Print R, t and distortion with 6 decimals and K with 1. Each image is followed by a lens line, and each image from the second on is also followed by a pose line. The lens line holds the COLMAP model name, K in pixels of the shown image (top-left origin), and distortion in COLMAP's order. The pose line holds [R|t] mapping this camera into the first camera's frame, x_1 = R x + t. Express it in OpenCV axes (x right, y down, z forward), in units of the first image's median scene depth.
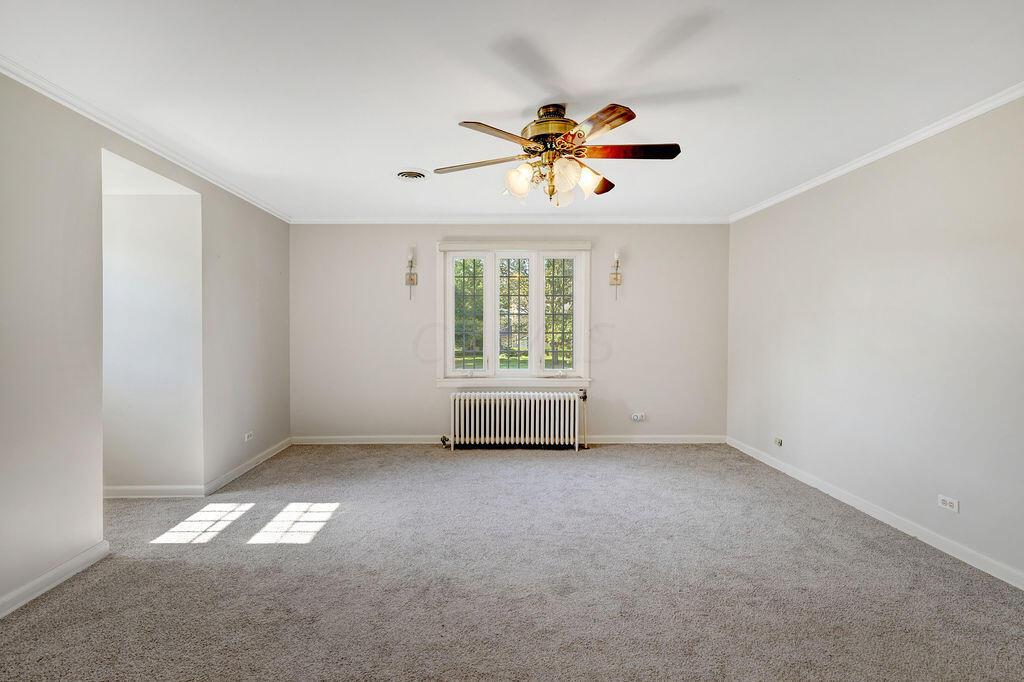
lens RADIAL K [[460.6, 0, 508.9], [0, 460.6, 340.7], [0, 0, 1]] dist [0.002091, 0.000494]
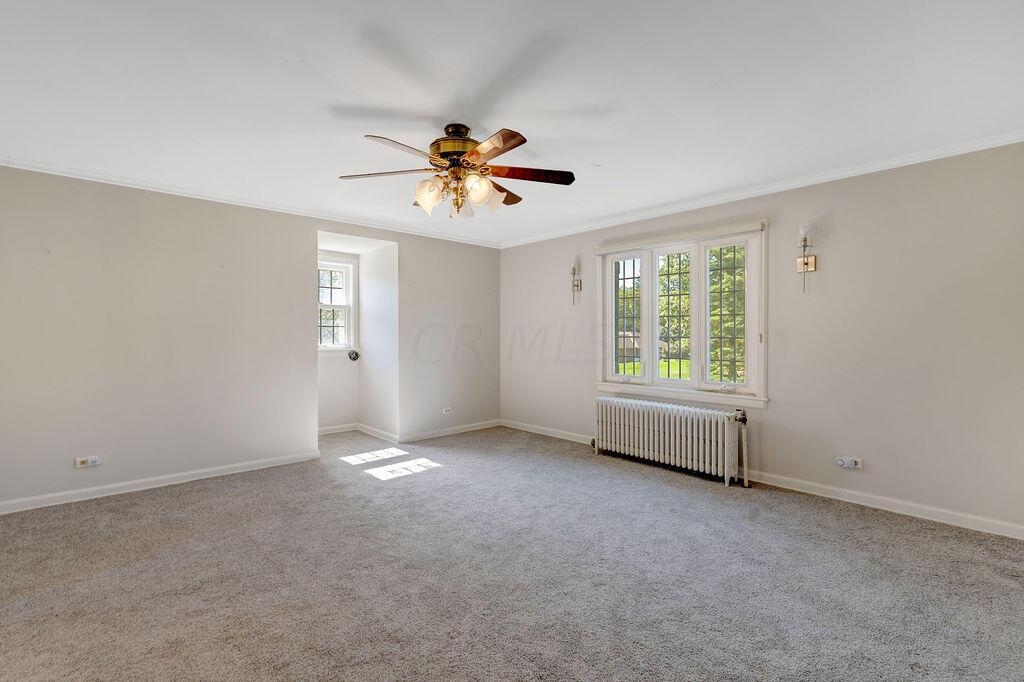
lens RADIAL K [[460.6, 0, 508.7], [0, 460.6, 334.8], [0, 0, 1]] dist [0.002091, 0.000494]
pose [[0.666219, 0.002956, -0.745750, 0.488165], [-0.024443, 0.999541, -0.017875, 0.002698], [0.745355, 0.030137, 0.665986, 0.186388]]
